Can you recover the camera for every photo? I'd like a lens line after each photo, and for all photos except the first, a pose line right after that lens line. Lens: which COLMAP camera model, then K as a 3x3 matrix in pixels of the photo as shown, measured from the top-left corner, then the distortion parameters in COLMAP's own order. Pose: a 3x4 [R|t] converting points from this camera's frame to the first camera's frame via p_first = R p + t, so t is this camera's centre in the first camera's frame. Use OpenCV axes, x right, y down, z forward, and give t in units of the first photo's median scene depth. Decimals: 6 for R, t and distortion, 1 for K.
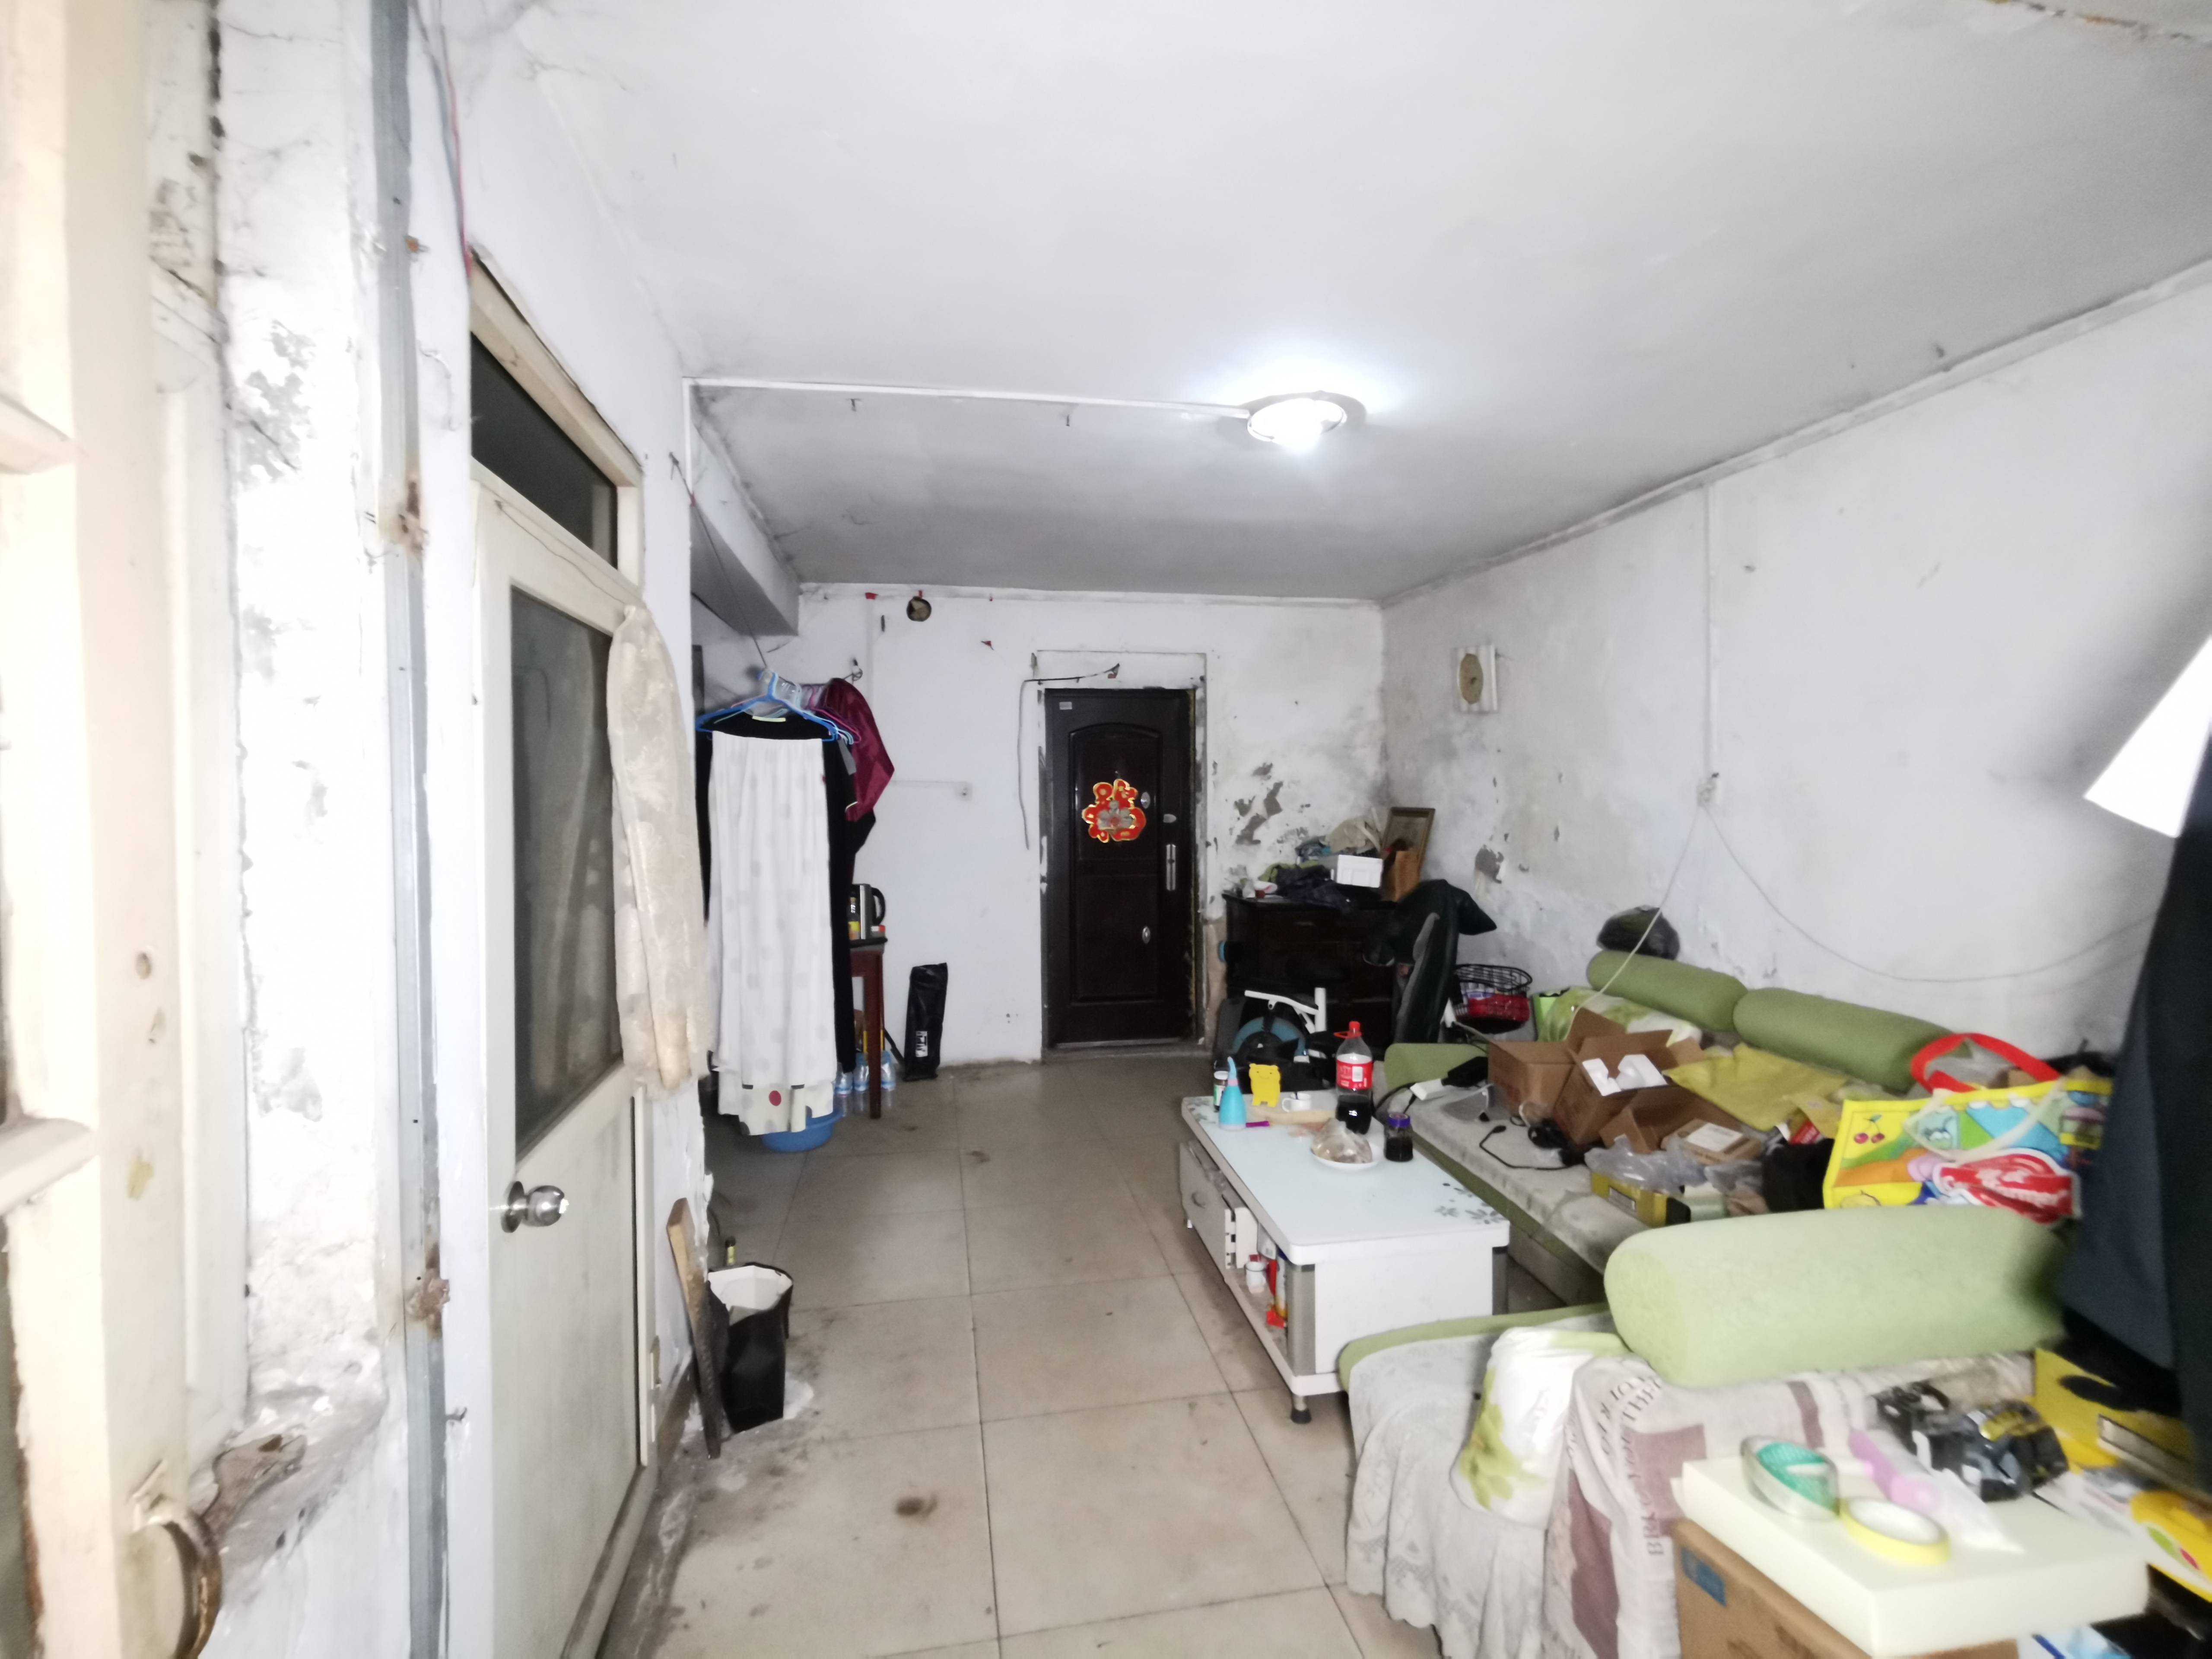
lens RADIAL K [[1031.2, 0, 1109.6], [0, 1031.2, 818.3], [0, 0, 1]] dist [-0.000521, -0.000007]
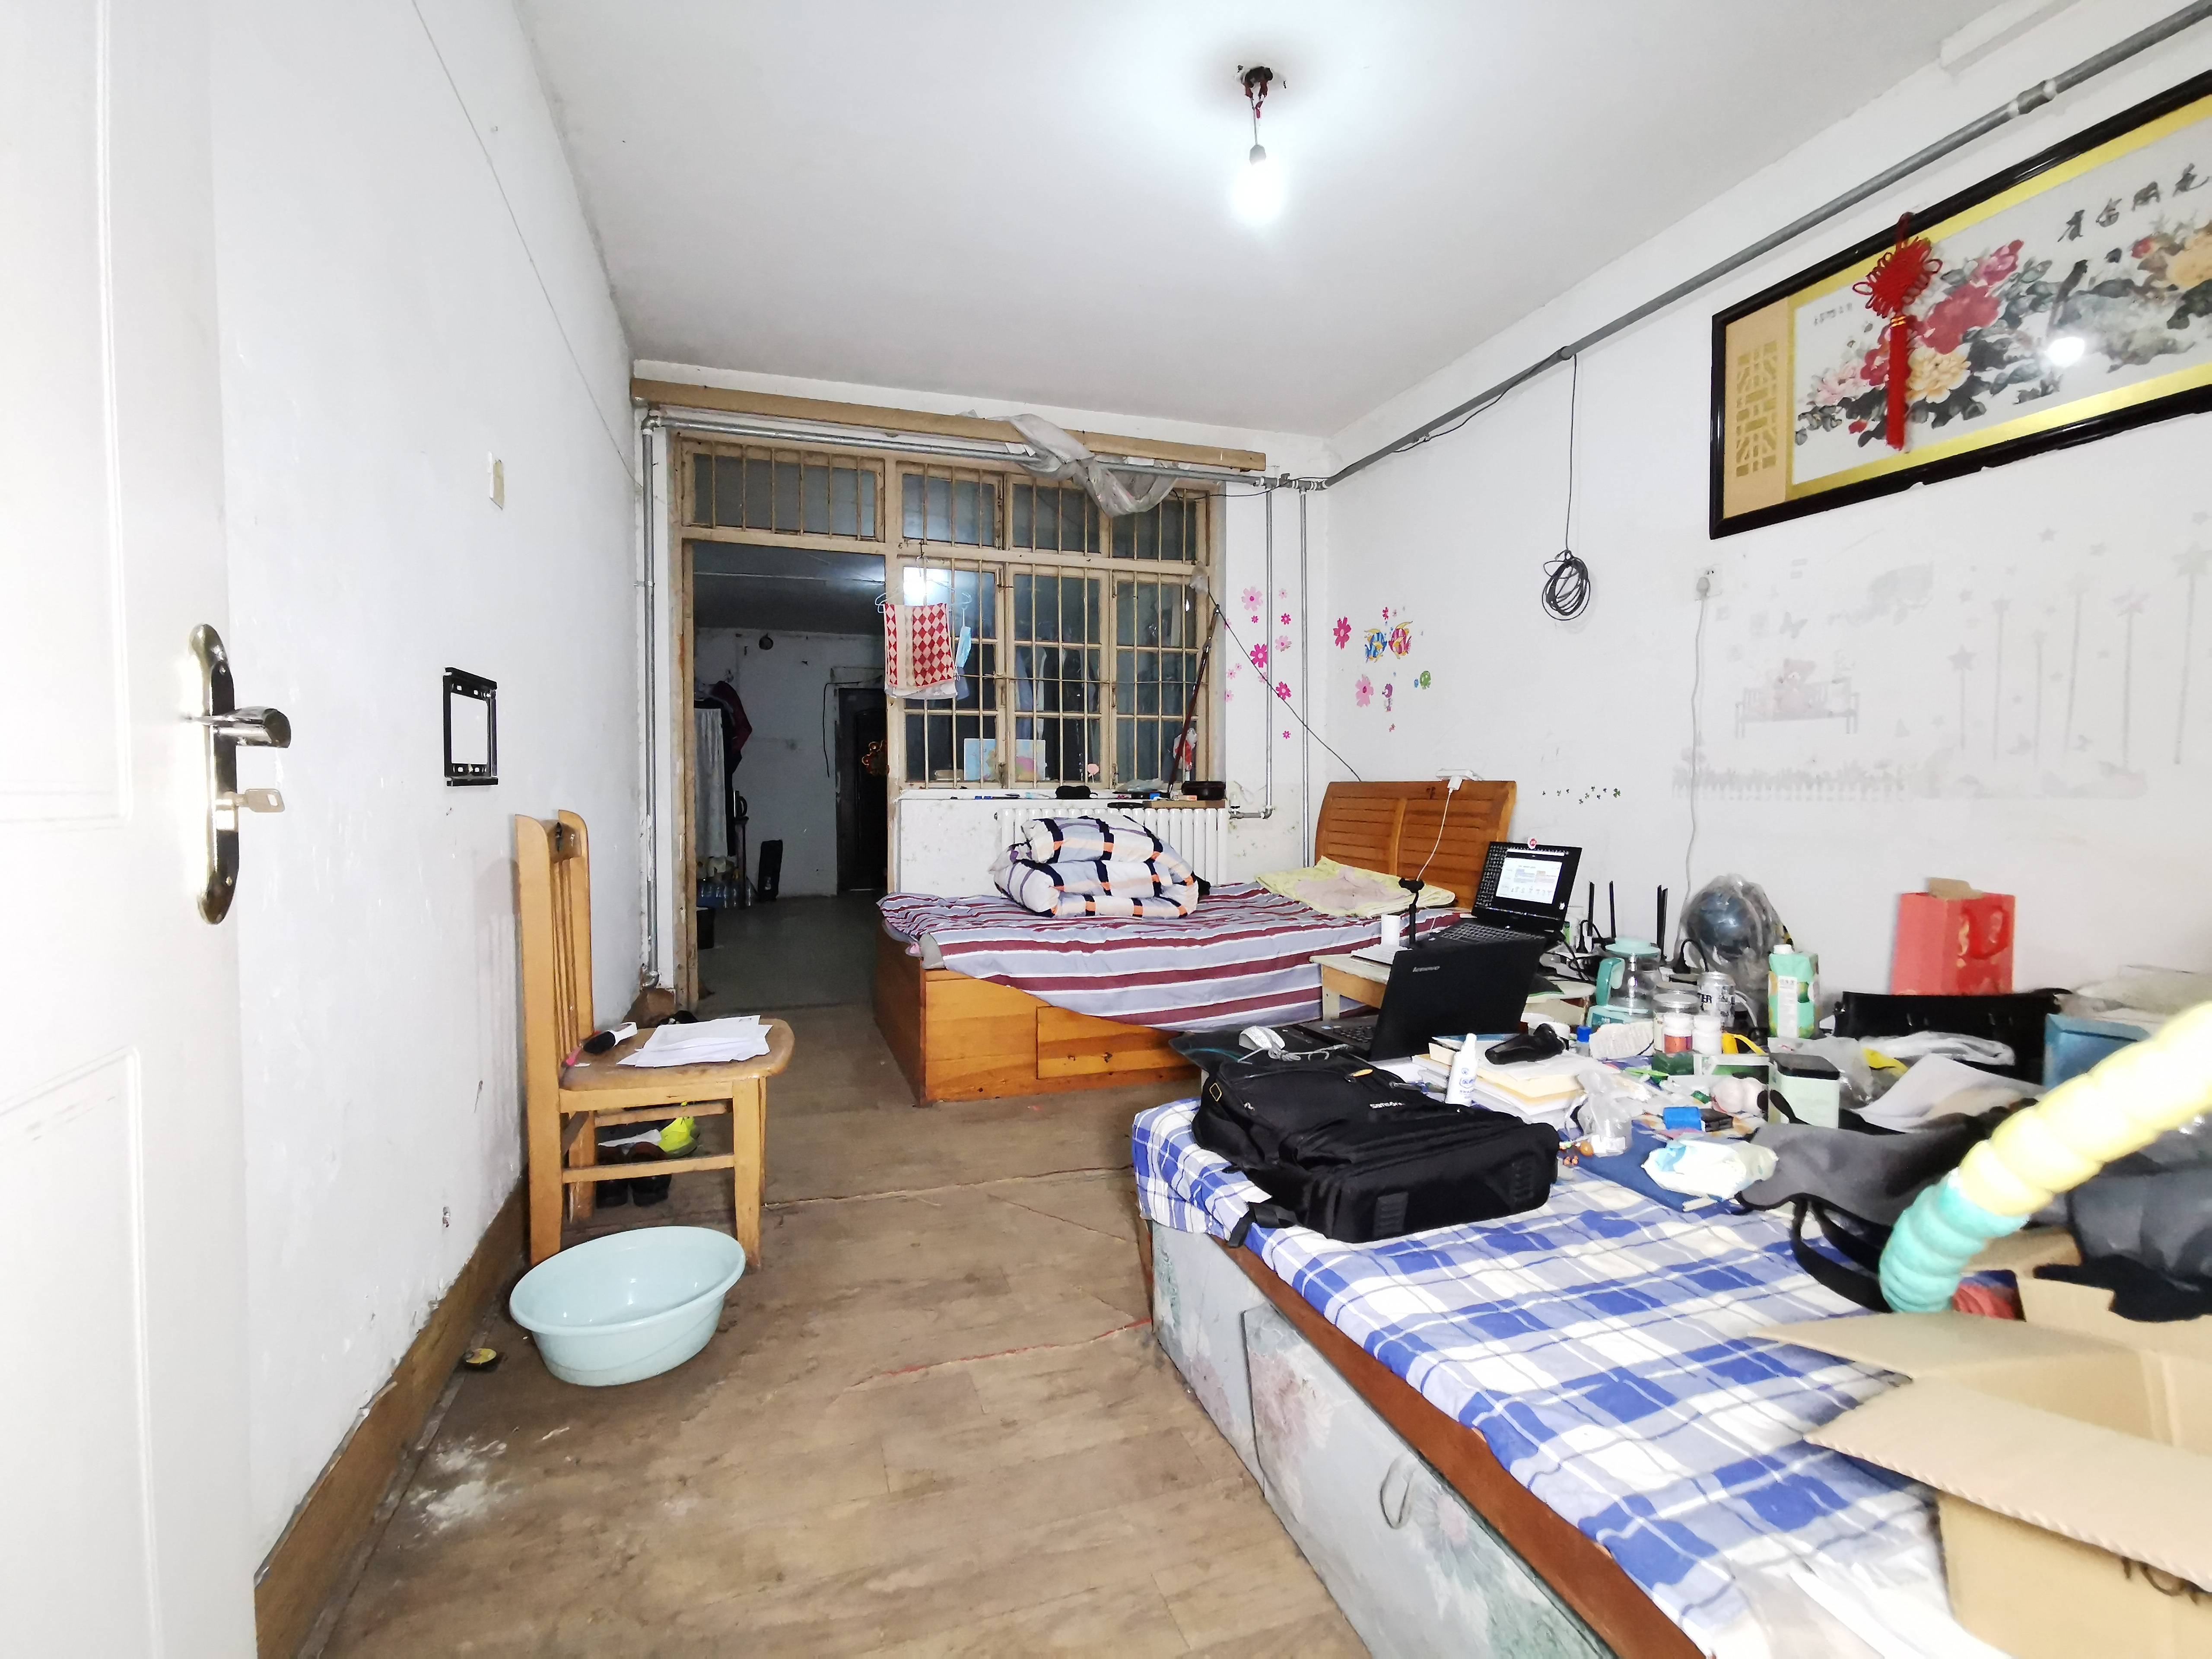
lens RADIAL K [[1031.2, 0, 1103.6], [0, 1031.2, 830.5], [0, 0, 1]] dist [-0.000521, -0.000007]
pose [[0.991207, 0.002558, 0.132299, 0.165230], [-0.003748, 0.999955, 0.008753, 0.108842], [-0.132271, -0.009172, 0.991171, -0.882572]]
